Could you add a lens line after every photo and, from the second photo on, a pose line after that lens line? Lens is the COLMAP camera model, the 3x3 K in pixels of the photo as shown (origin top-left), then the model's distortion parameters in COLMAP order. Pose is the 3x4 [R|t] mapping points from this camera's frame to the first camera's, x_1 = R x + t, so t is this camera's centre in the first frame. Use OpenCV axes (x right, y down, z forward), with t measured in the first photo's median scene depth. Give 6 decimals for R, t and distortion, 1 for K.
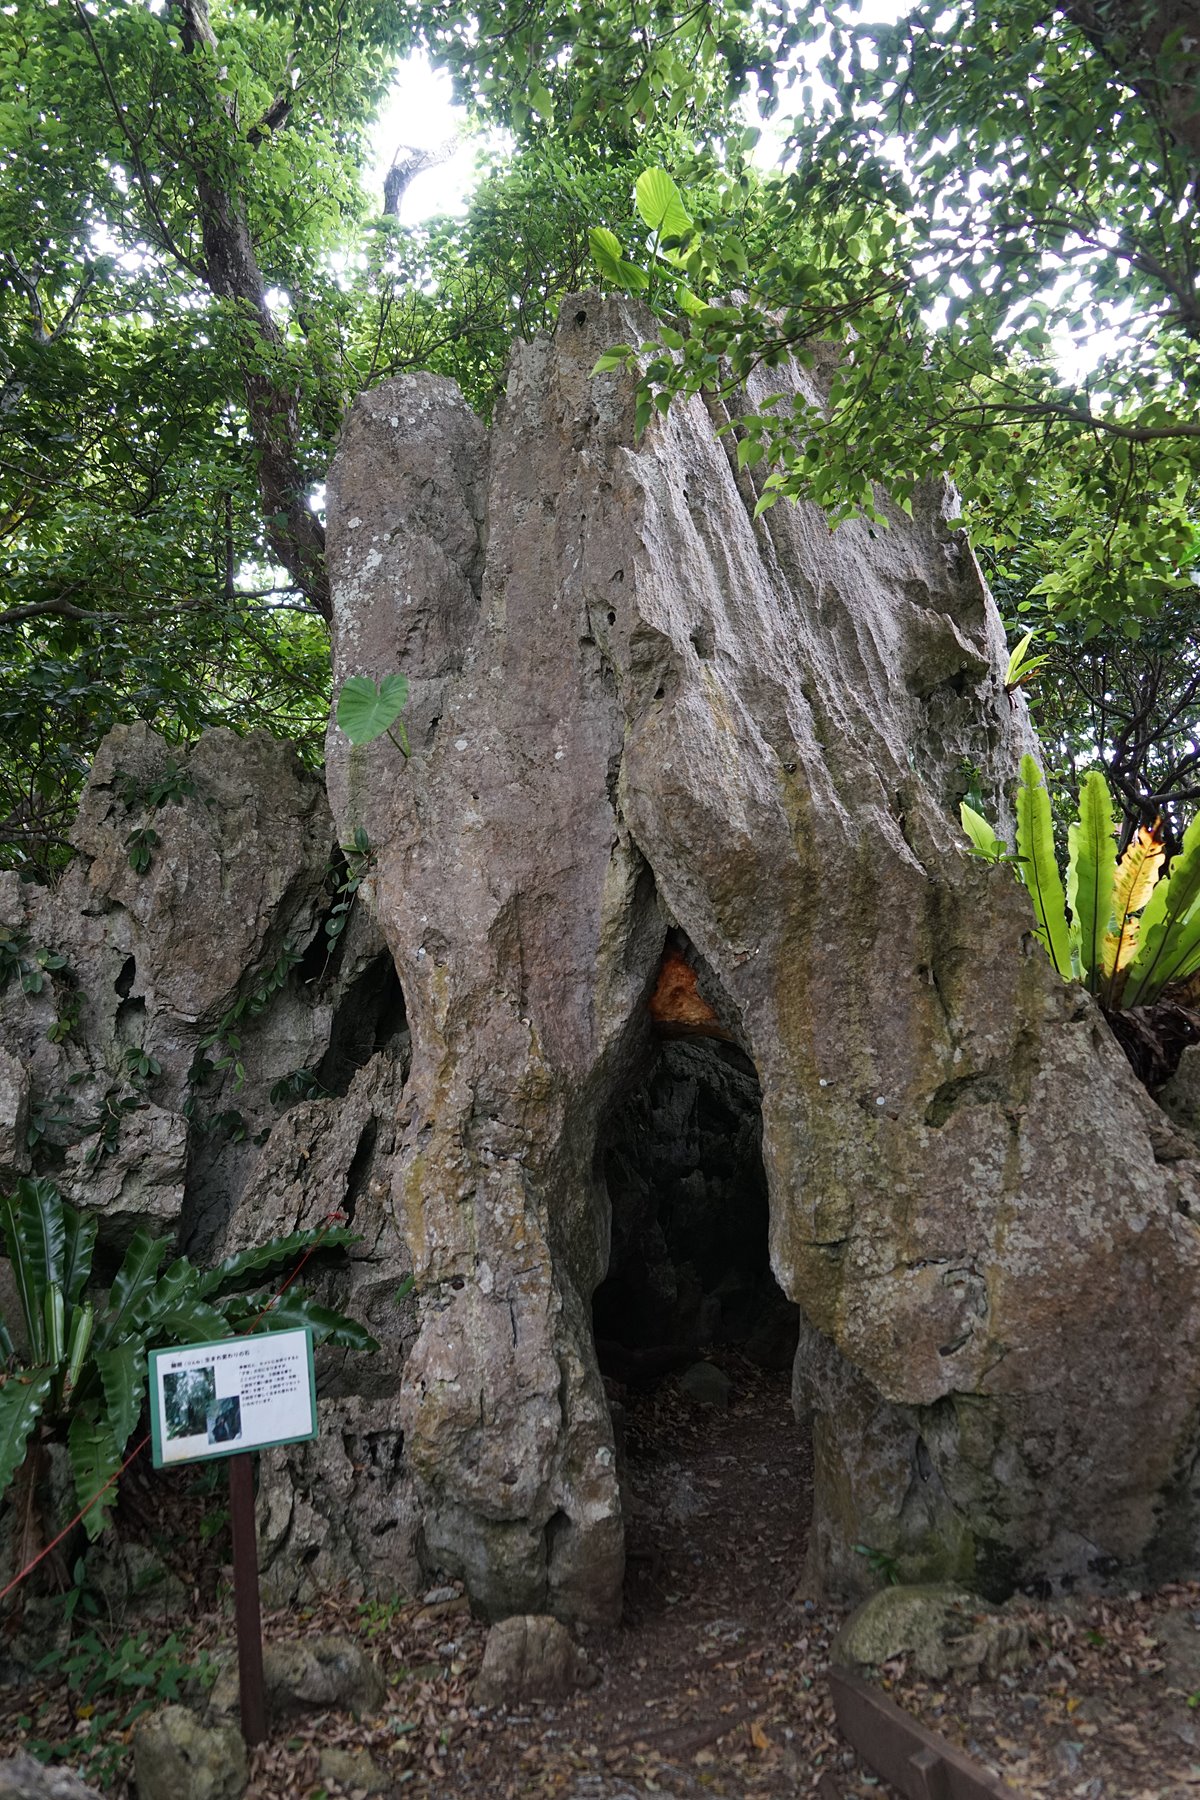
lens RADIAL K [[1318.1, 0, 605.4], [0, 1318.1, 899.5], [0, 0, 1]] dist [-0.005512, 0.022519]
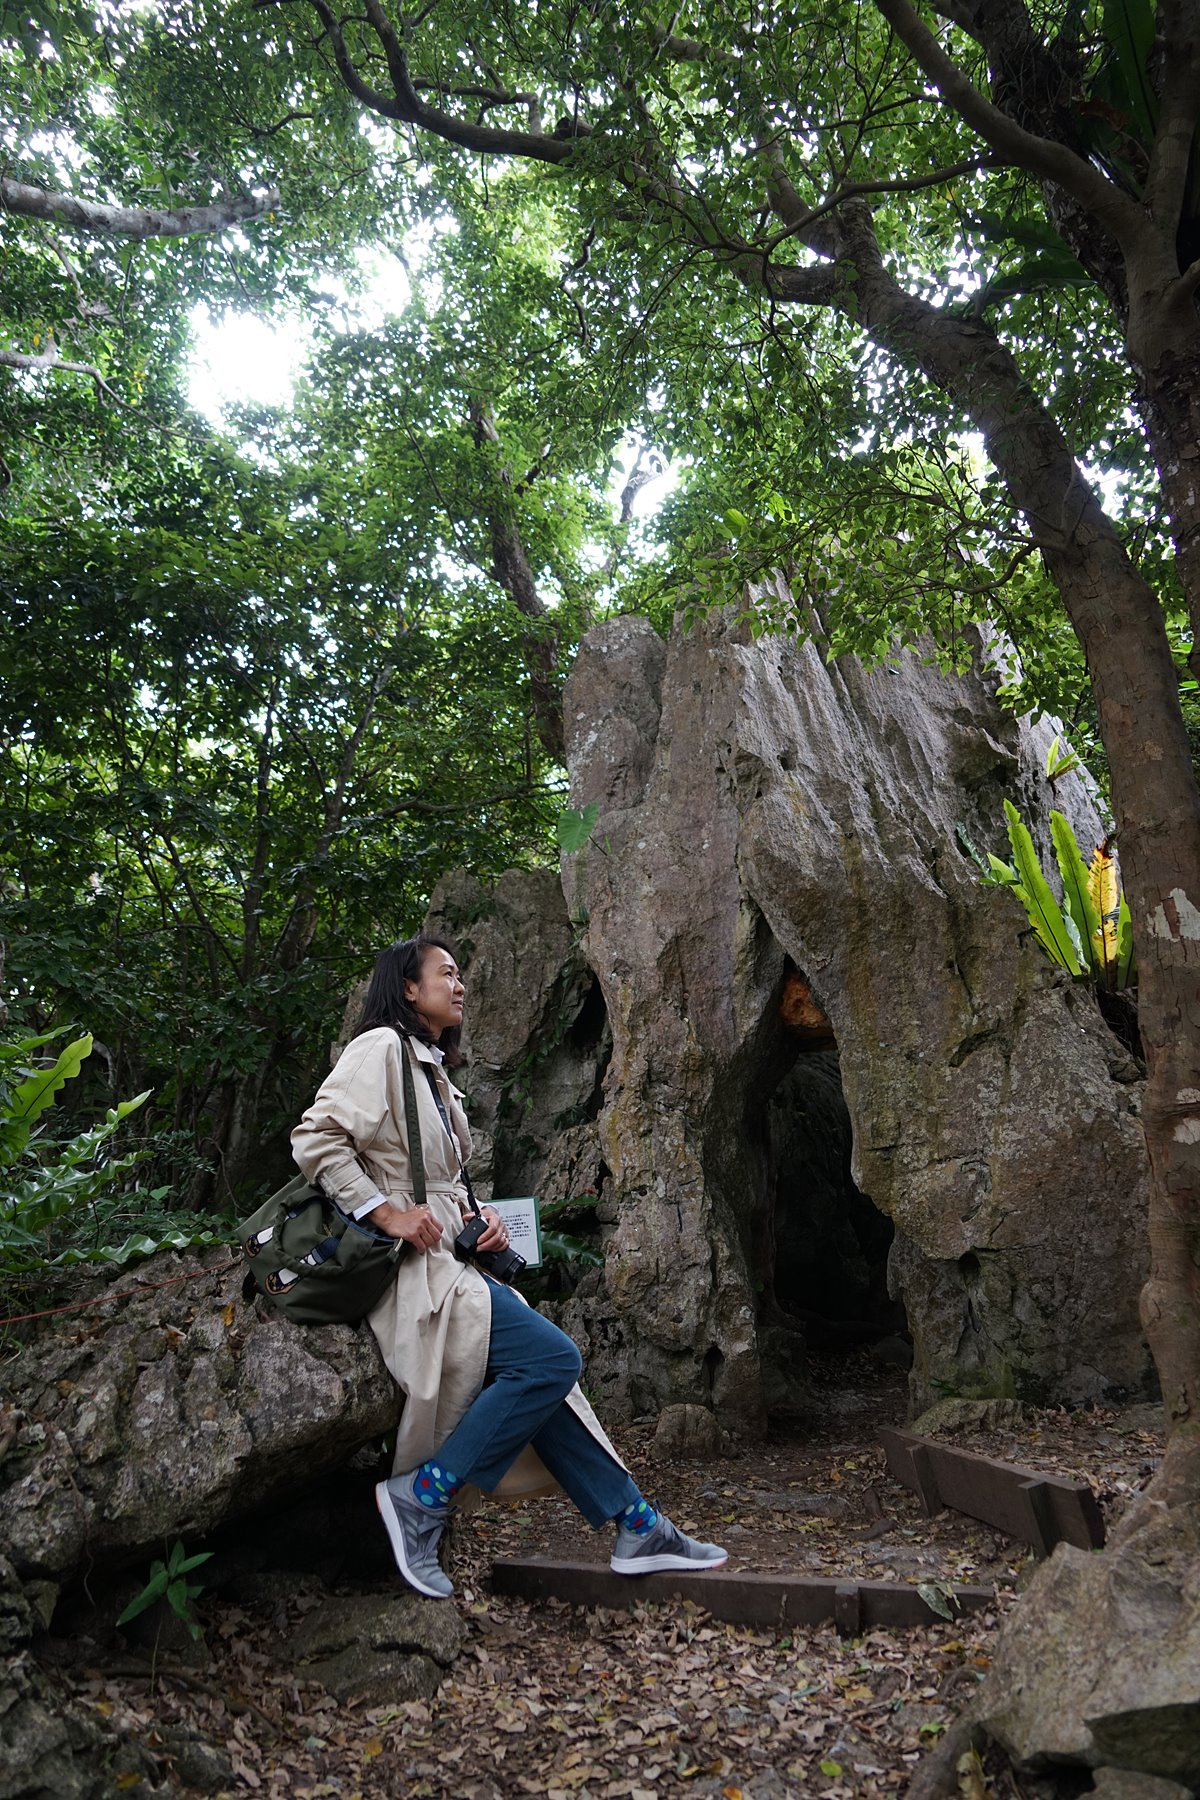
lens RADIAL K [[1198.0, 0, 601.3], [0, 1198.0, 901.1], [0, 0, 1]] dist [-0.033407, 0.021918]
pose [[0.962246, -0.075746, -0.261429, 0.217508], [0.036526, 0.987744, -0.151747, 0.165965], [0.269719, 0.136469, 0.953220, -0.342744]]
